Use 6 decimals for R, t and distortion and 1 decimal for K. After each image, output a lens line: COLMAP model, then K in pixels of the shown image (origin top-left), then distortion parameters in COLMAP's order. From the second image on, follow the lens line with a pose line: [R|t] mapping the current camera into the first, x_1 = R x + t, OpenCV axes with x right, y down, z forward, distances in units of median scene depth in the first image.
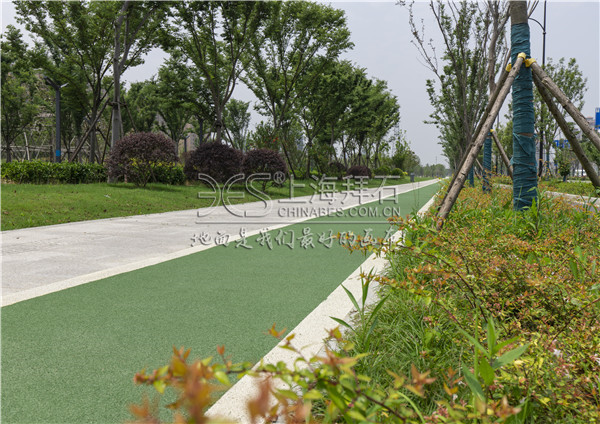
lens RADIAL K [[554.9, 0, 300.0], [0, 554.9, 212.0], [0, 0, 1]] dist [-0.004006, -0.091948]
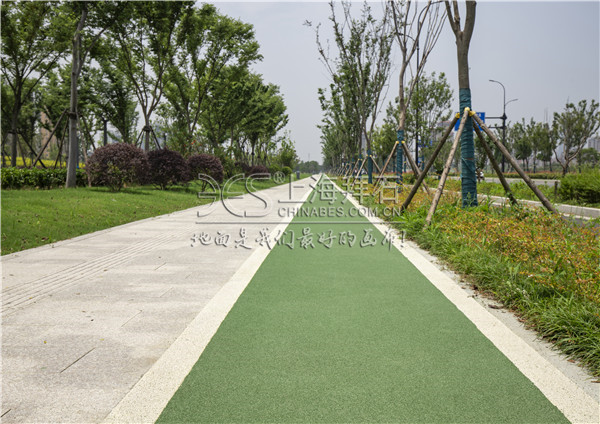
lens RADIAL K [[554.9, 0, 300.0], [0, 554.9, 212.0], [0, 0, 1]] dist [-0.004006, -0.091948]
pose [[0.972901, -0.021438, 0.230225, -0.071712], [0.019607, 0.999755, 0.010238, -0.002898], [-0.230388, -0.005446, 0.973084, -0.071156]]
